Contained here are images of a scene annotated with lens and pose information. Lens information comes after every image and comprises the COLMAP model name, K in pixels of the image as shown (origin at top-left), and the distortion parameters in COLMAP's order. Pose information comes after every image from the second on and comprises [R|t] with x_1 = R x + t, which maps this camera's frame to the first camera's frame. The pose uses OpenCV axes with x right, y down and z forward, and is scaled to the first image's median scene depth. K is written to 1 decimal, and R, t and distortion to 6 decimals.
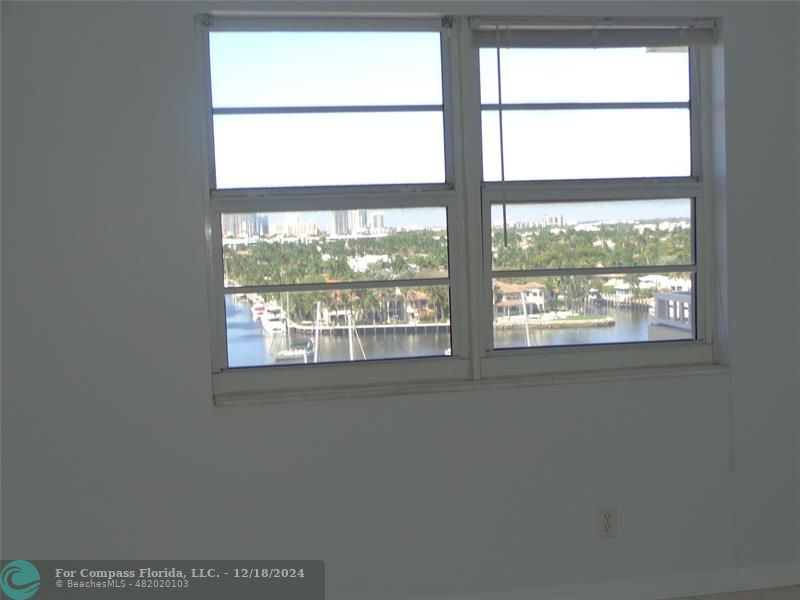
lens RADIAL K [[1114.0, 0, 400.1], [0, 1114.0, 298.8], [0, 0, 1]] dist [0.005162, 0.000000]
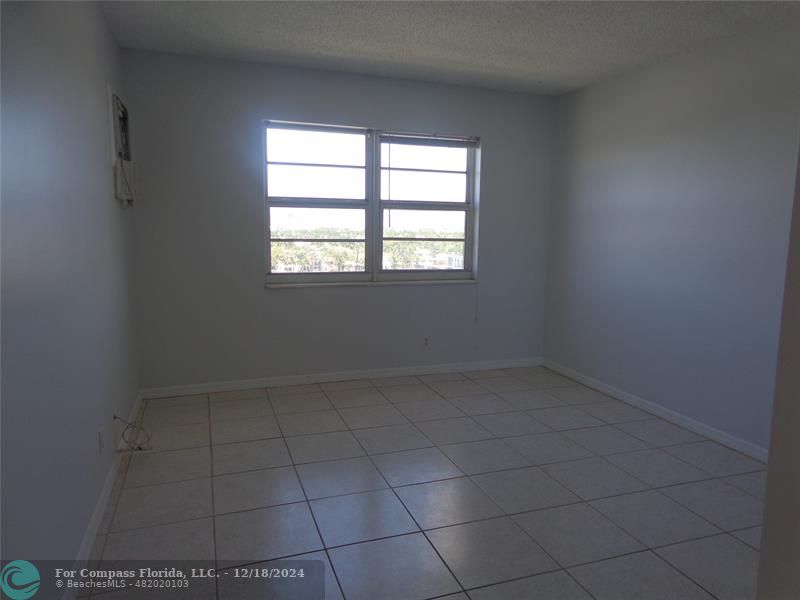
lens RADIAL K [[558.8, 0, 399.6], [0, 558.8, 301.3], [0, 0, 1]] dist [-0.013225, 0.009825]
pose [[0.988283, 0.028351, 0.149979, -0.058765], [-0.038158, 0.997289, 0.062920, 0.034674], [-0.147788, -0.067905, 0.986685, -0.200072]]
